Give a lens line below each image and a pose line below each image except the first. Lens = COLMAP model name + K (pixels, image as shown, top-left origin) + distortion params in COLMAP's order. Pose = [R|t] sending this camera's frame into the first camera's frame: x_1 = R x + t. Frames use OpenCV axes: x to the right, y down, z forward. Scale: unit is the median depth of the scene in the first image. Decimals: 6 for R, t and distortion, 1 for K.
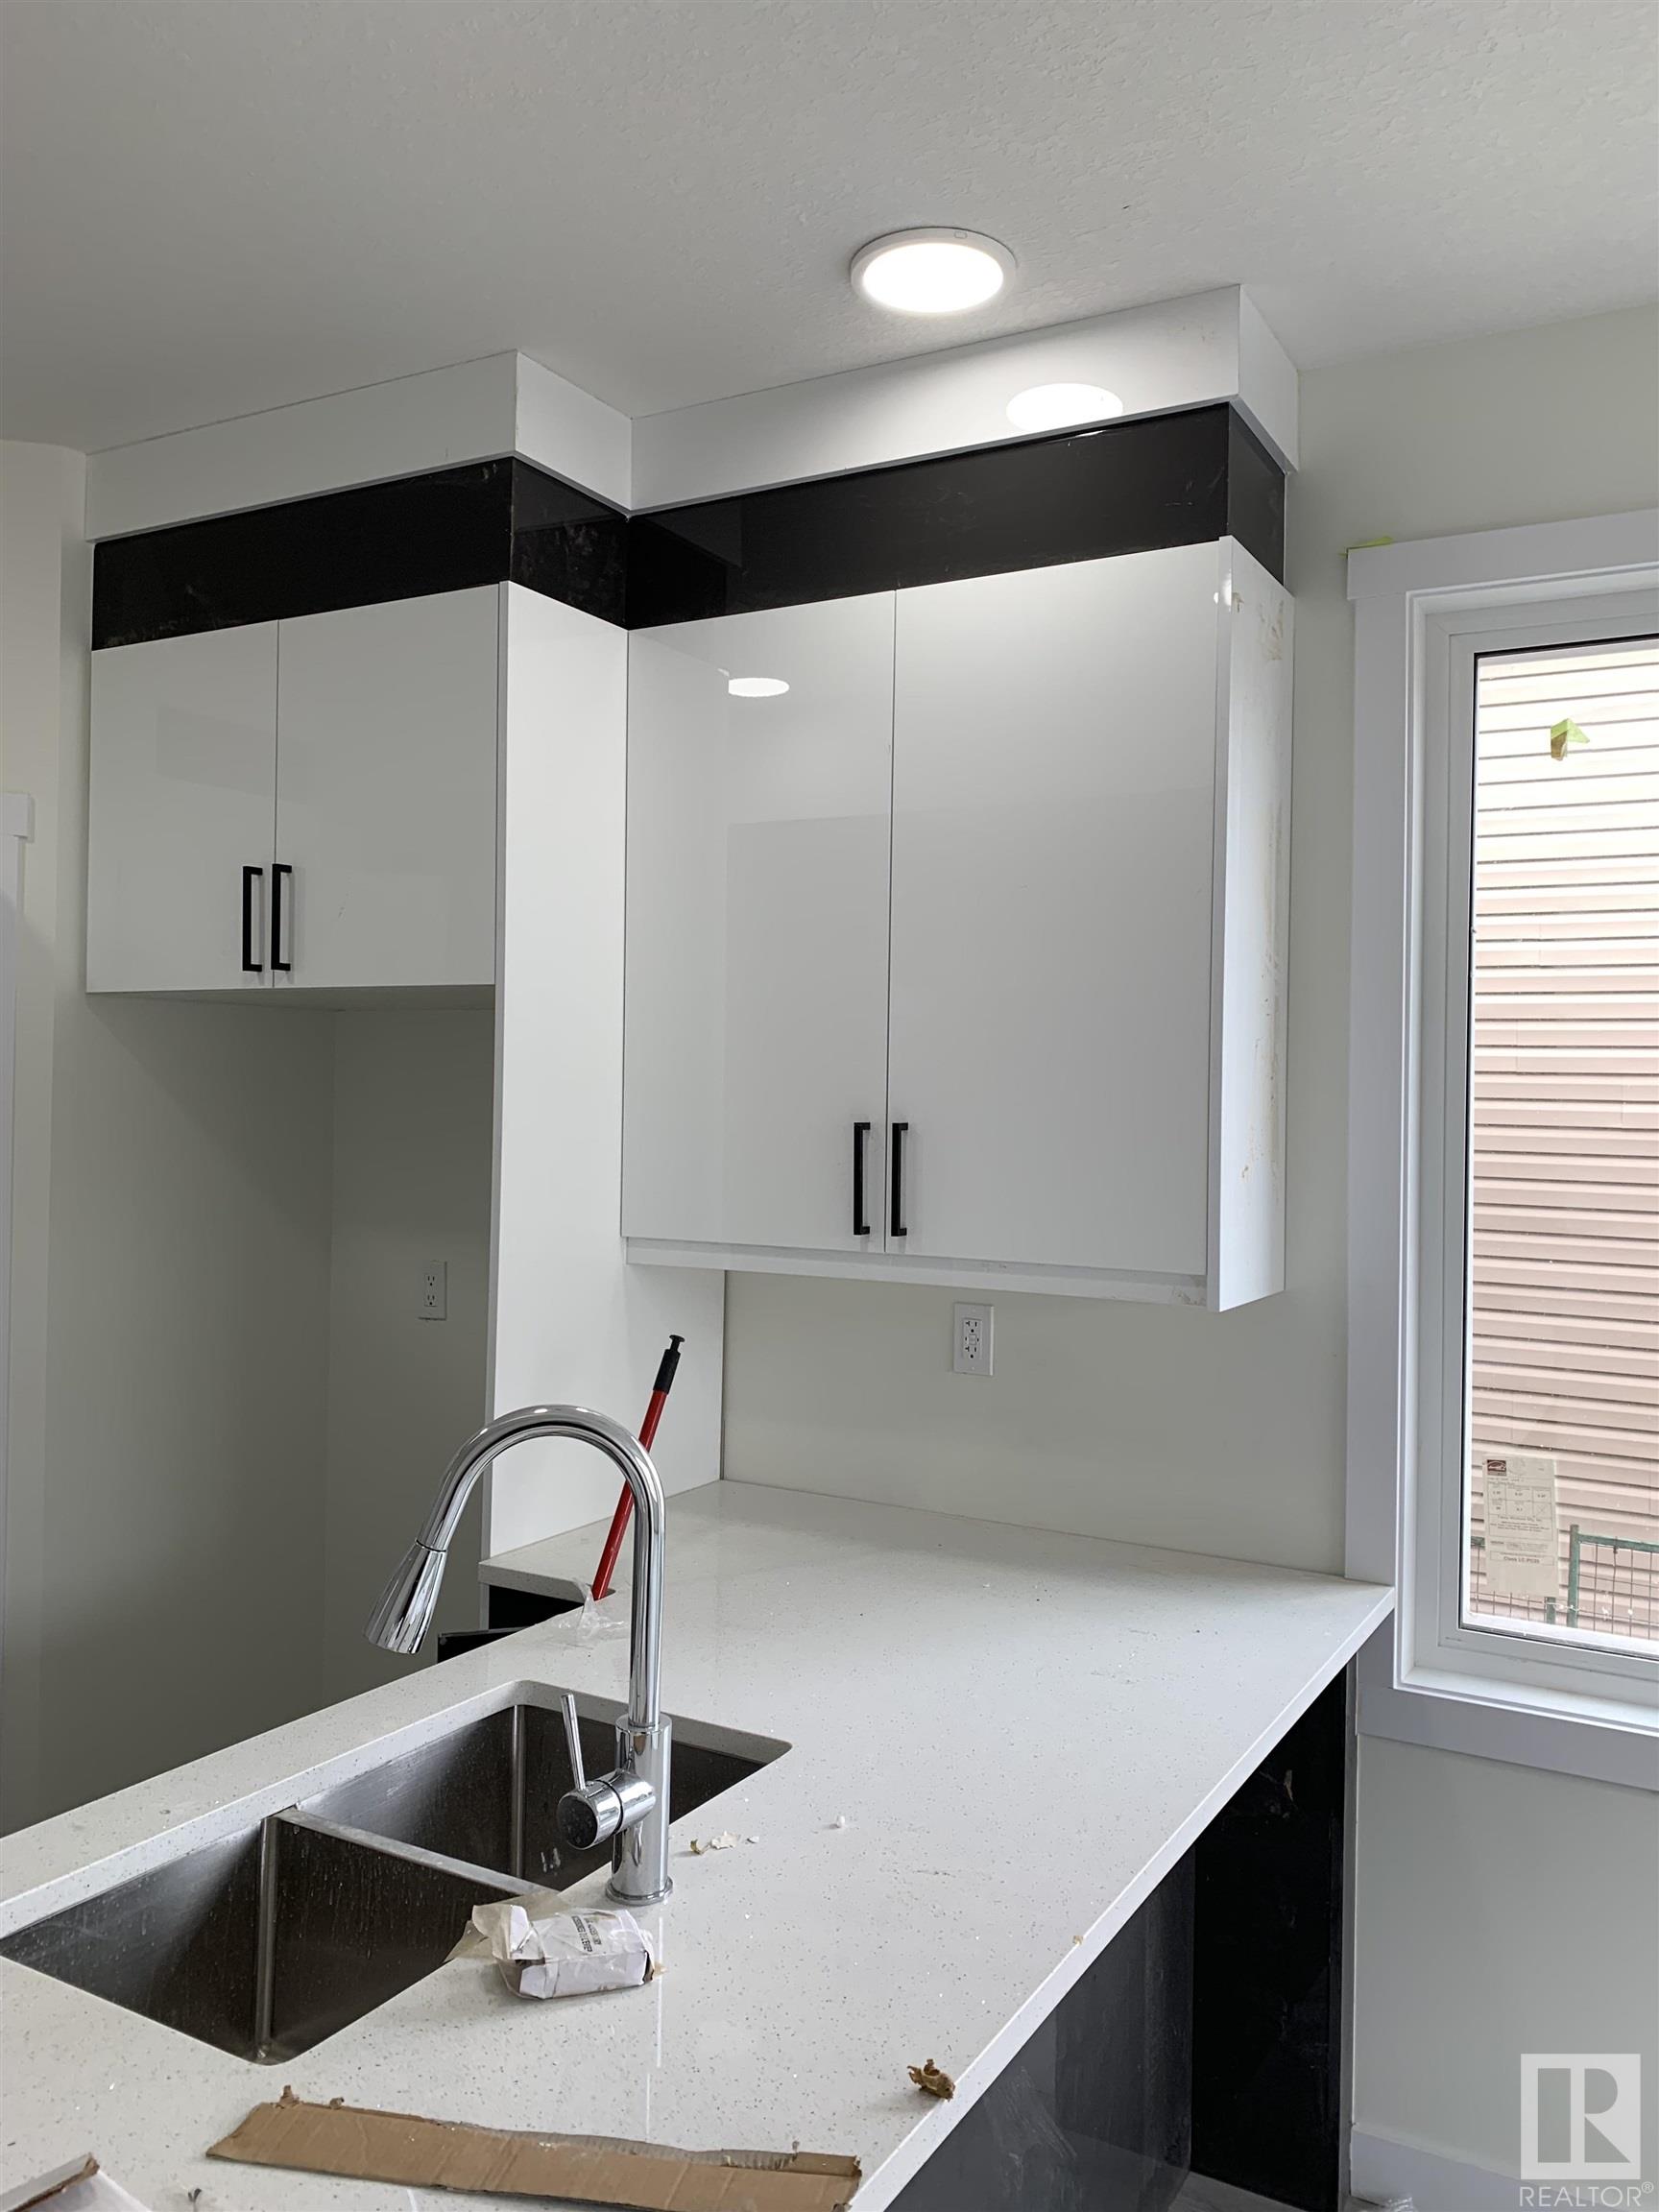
lens RADIAL K [[1702.9, 0, 831.0], [0, 1702.9, 1102.3], [0, 0, 1]] dist [-0.014372, 0.014889]
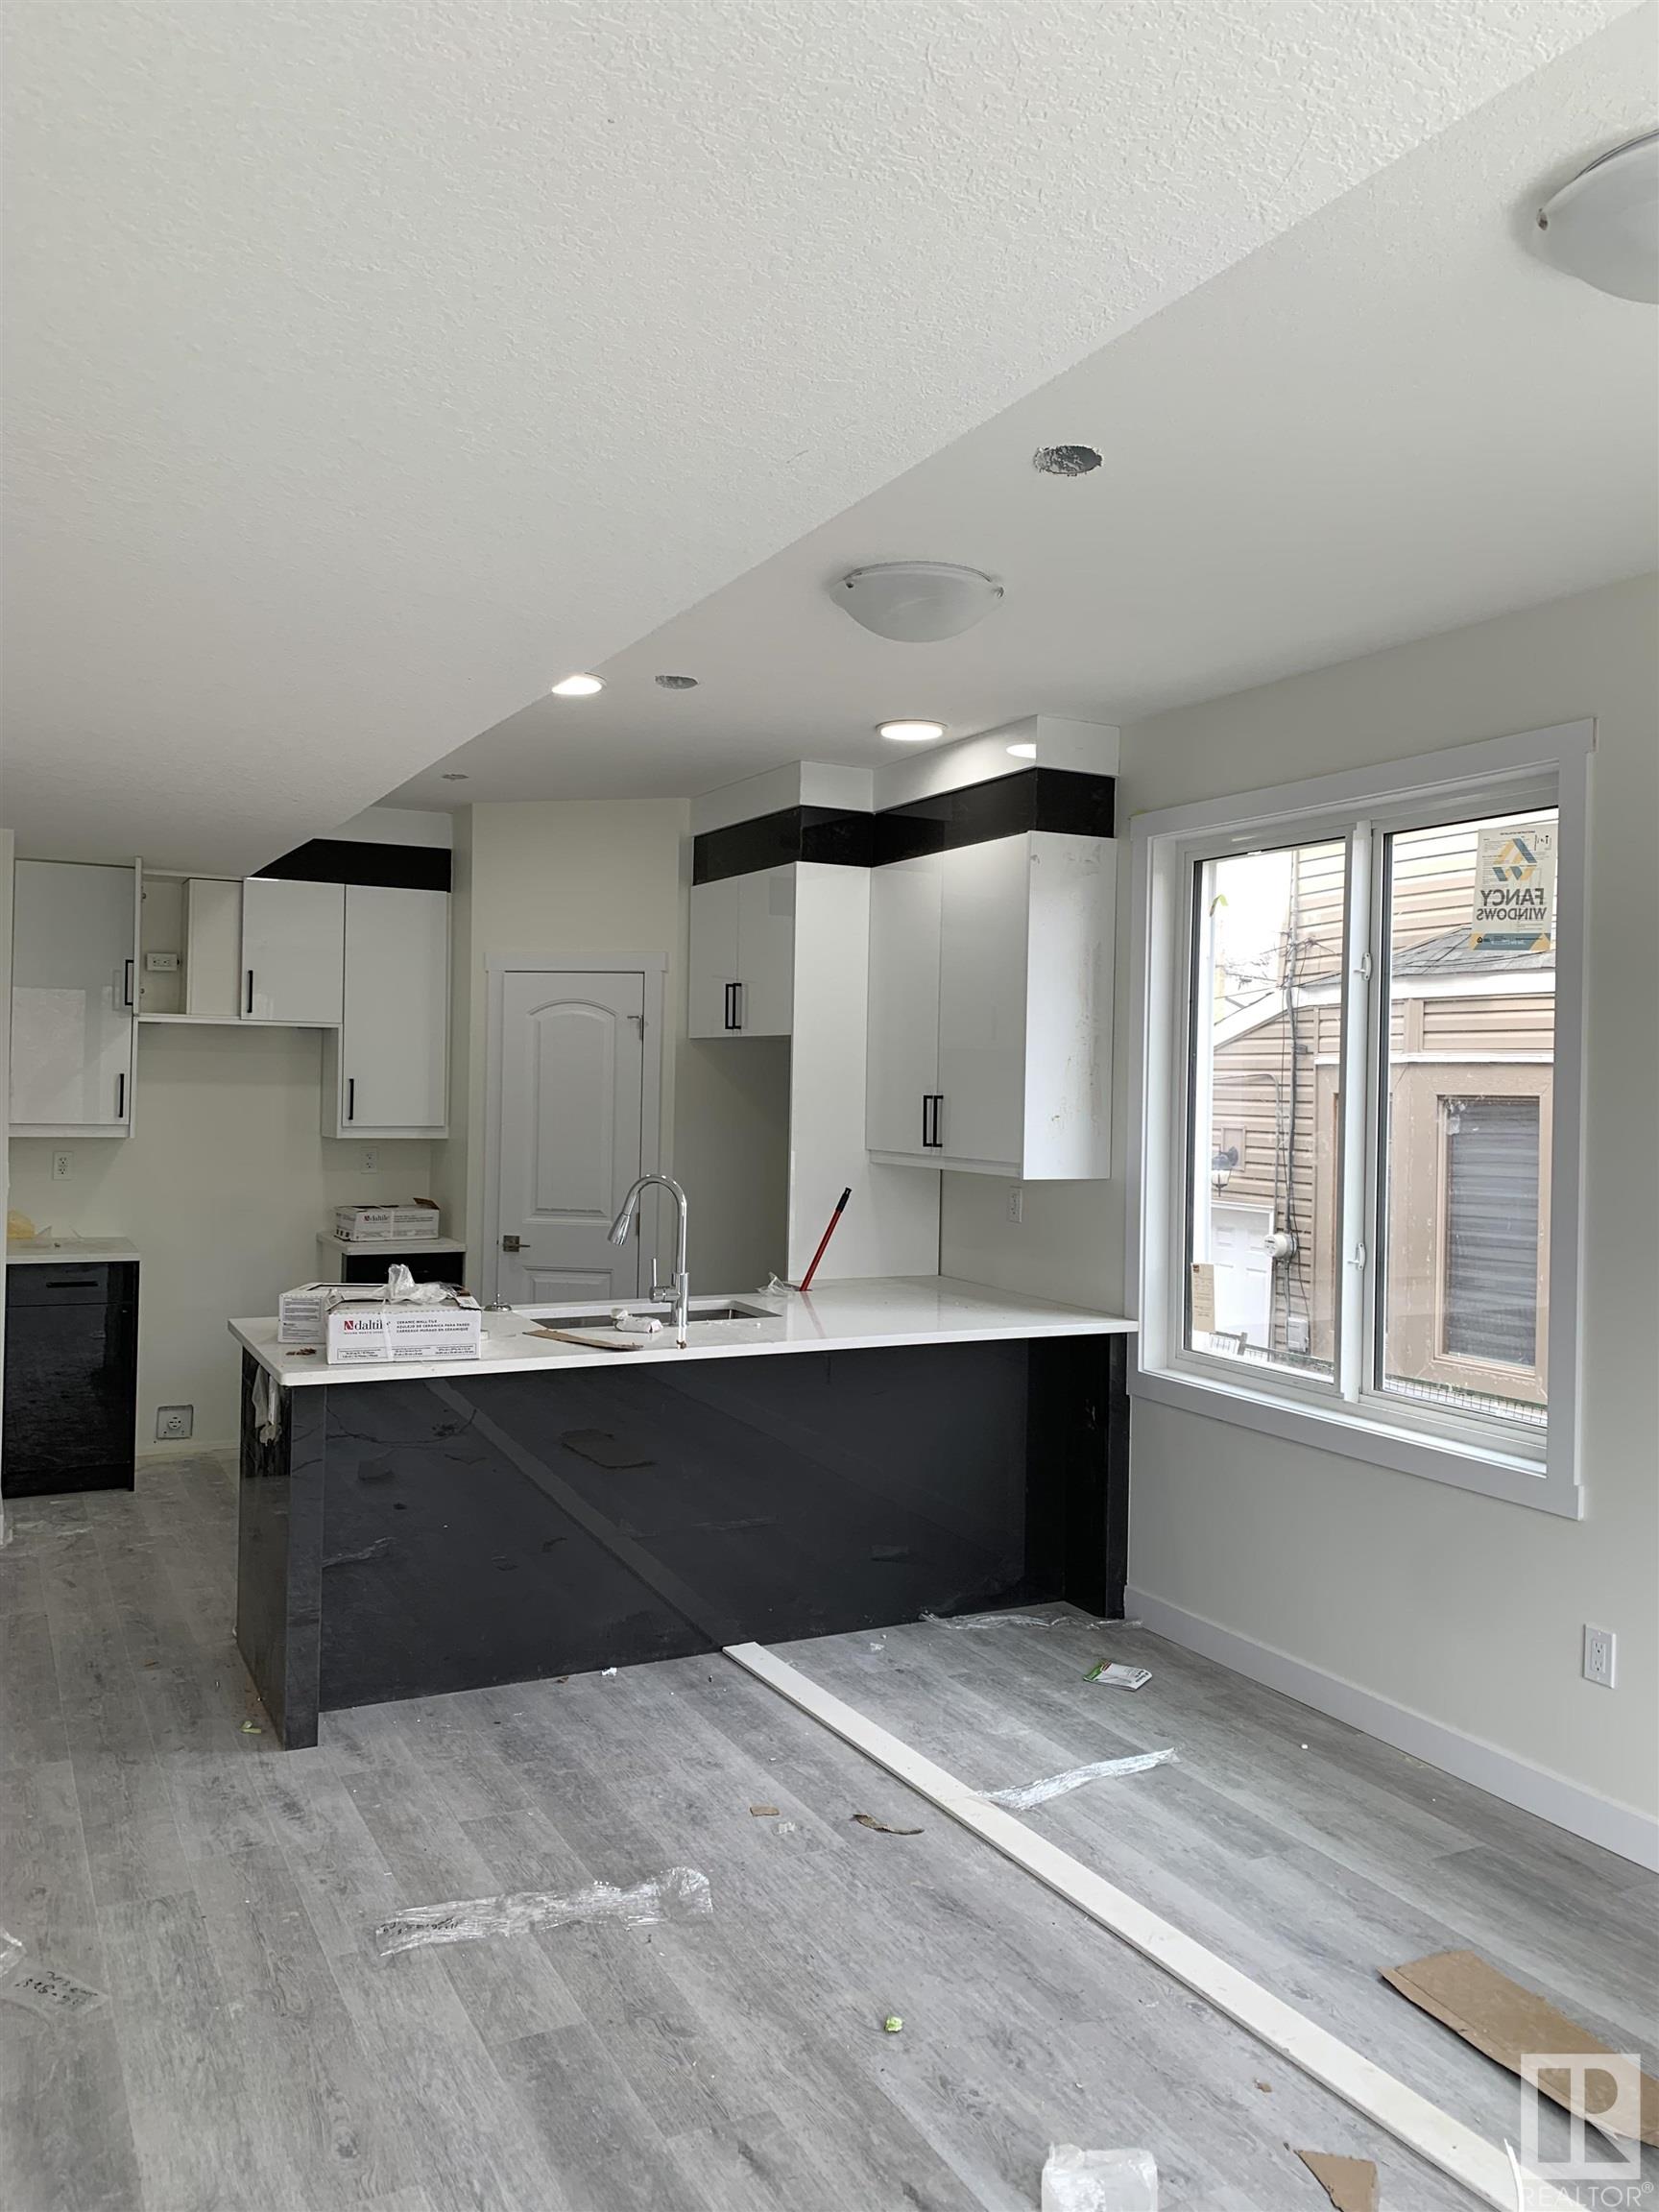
lens RADIAL K [[1702.9, 0, 906.7], [0, 1702.9, 1085.8], [0, 0, 1]] dist [-0.014372, 0.014889]
pose [[0.850677, -0.001358, -0.525686, 1.136369], [-0.005753, 0.999913, -0.011893, 0.025794], [0.525656, 0.013141, 0.850595, -0.872734]]
